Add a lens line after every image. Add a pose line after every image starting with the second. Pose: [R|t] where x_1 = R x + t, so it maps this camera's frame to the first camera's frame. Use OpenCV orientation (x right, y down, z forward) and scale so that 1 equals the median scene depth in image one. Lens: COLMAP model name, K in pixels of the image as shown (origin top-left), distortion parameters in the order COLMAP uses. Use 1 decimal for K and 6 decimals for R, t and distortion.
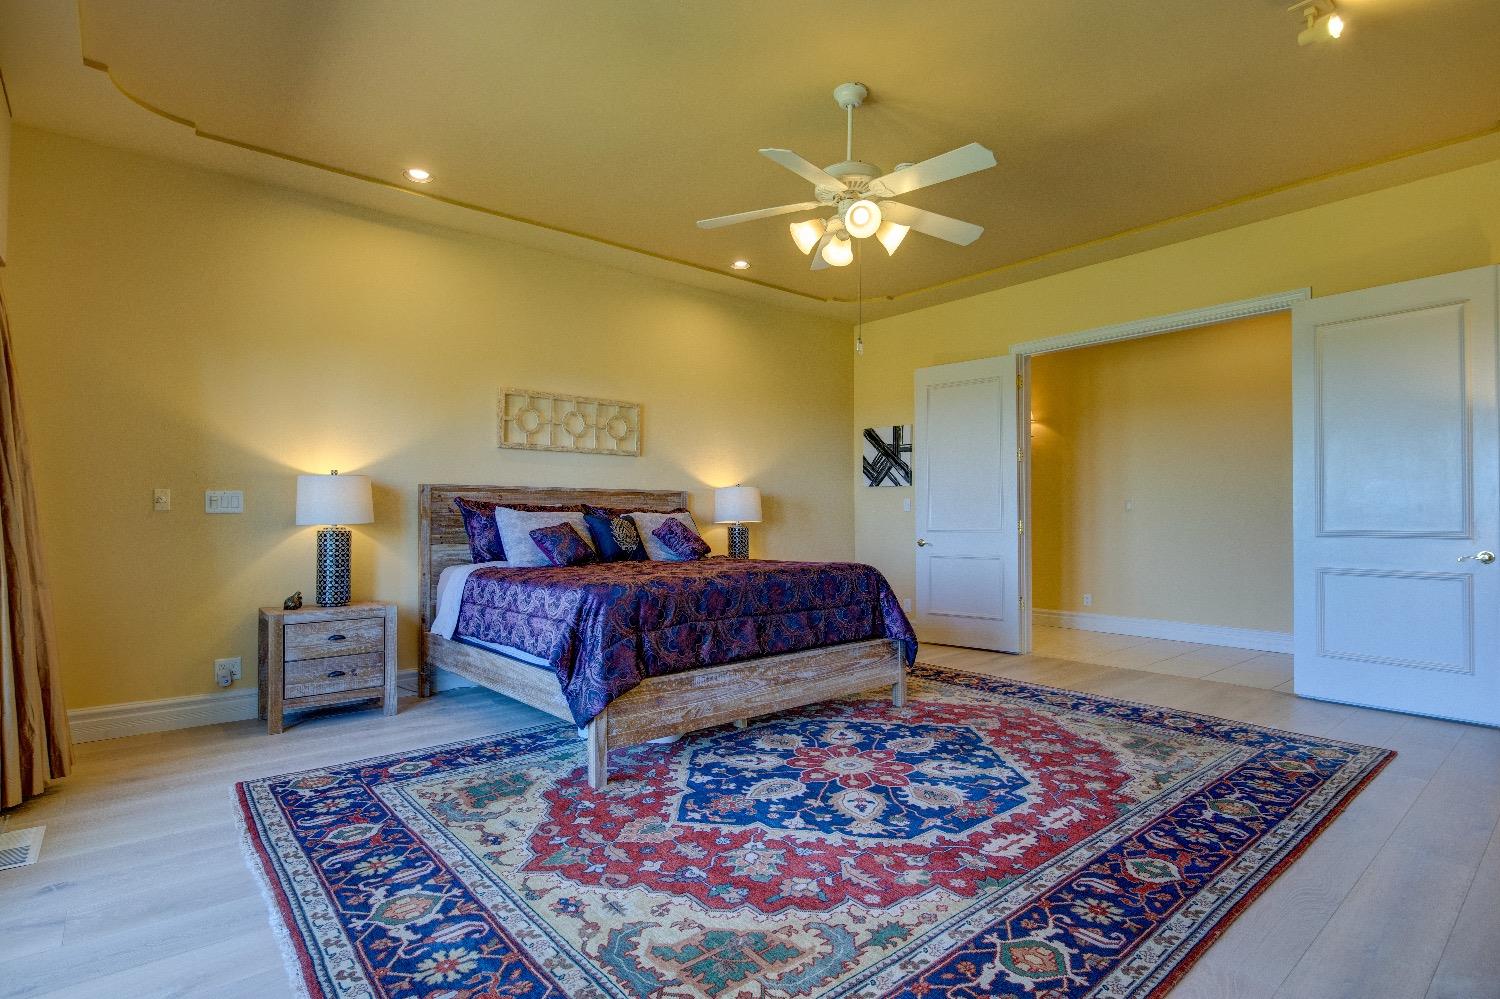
lens RADIAL K [[744.7, 0, 745.1], [0, 744.7, 505.6], [0, 0, 1]] dist [-0.008212, -0.000495]
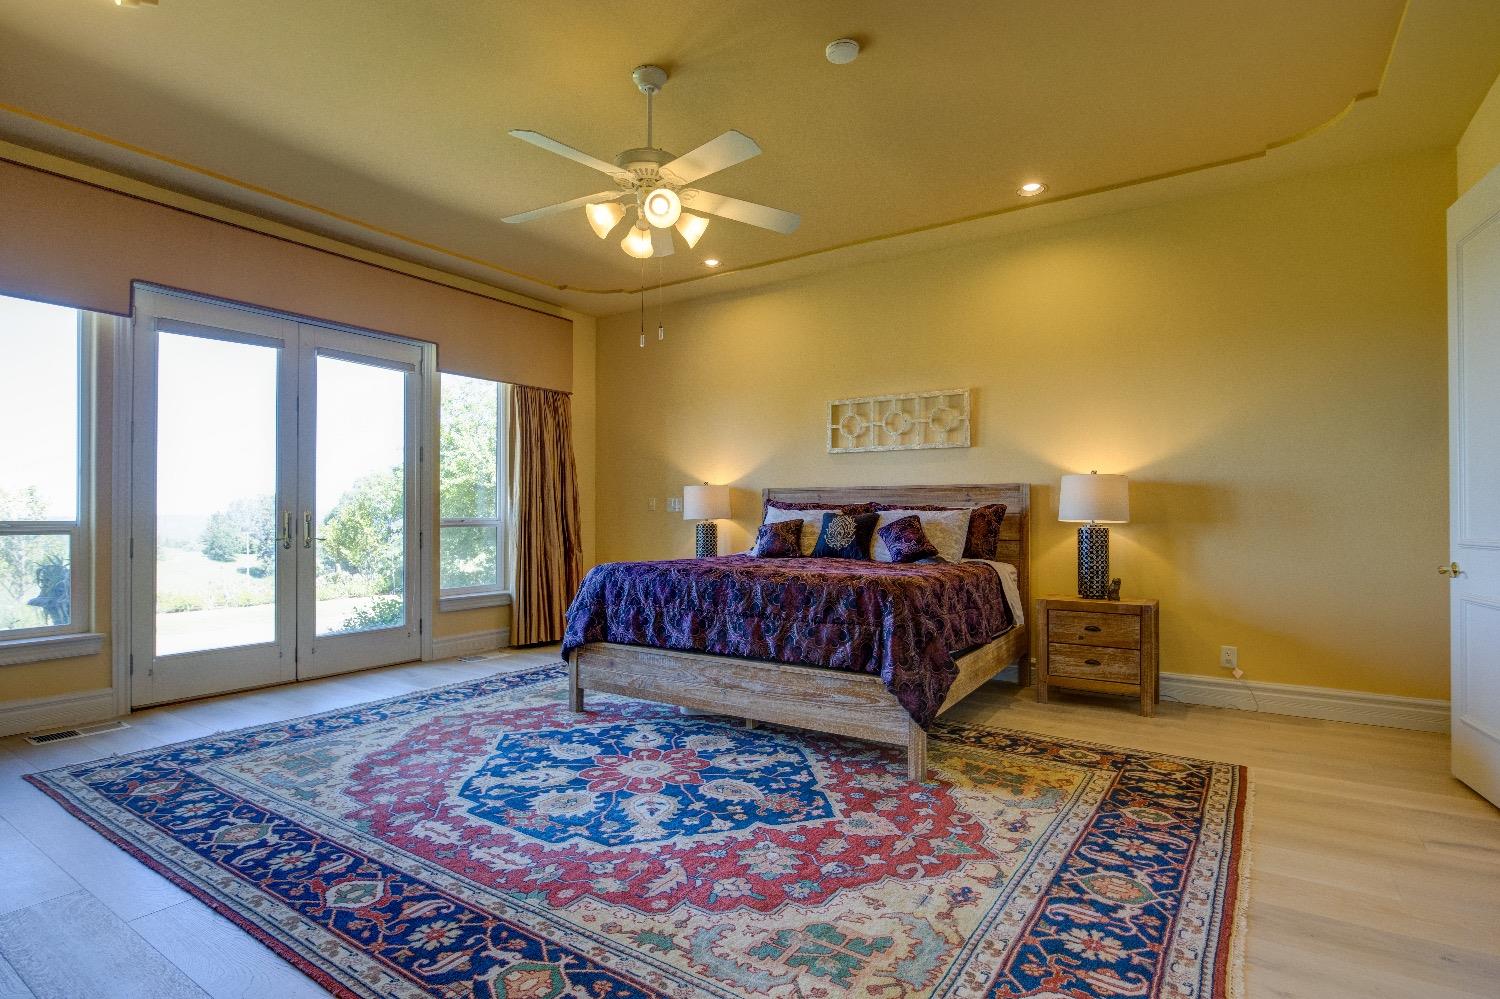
lens RADIAL K [[744.7, 0, 749.4], [0, 744.7, 506.5], [0, 0, 1]] dist [-0.008212, -0.000495]
pose [[0.281961, -0.008723, -0.959386, 1.175595], [0.013380, 0.999897, -0.005159, 0.011439], [0.959332, -0.011382, 0.282049, 0.901716]]
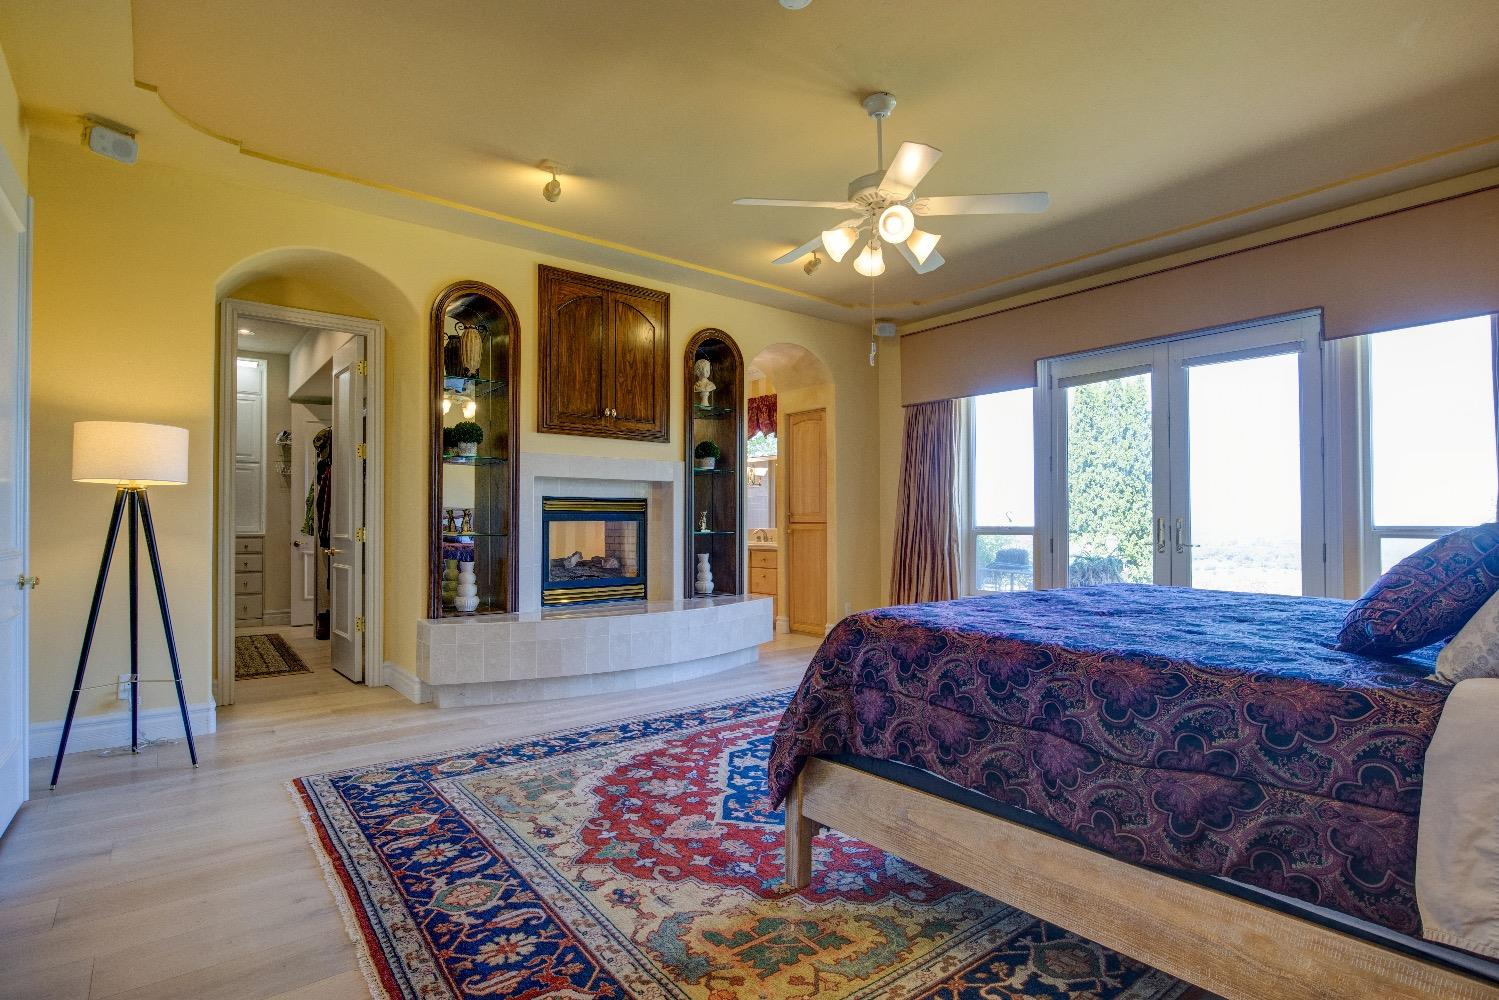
lens RADIAL K [[744.2, 0, 738.9], [0, 744.2, 509.0], [0, 0, 1]] dist [-0.008212, -0.000495]
pose [[-0.999334, 0.007079, 0.035785, 0.318107], [0.005838, 0.999382, -0.034663, 0.031951], [-0.036008, -0.034431, -0.998758, 2.129044]]
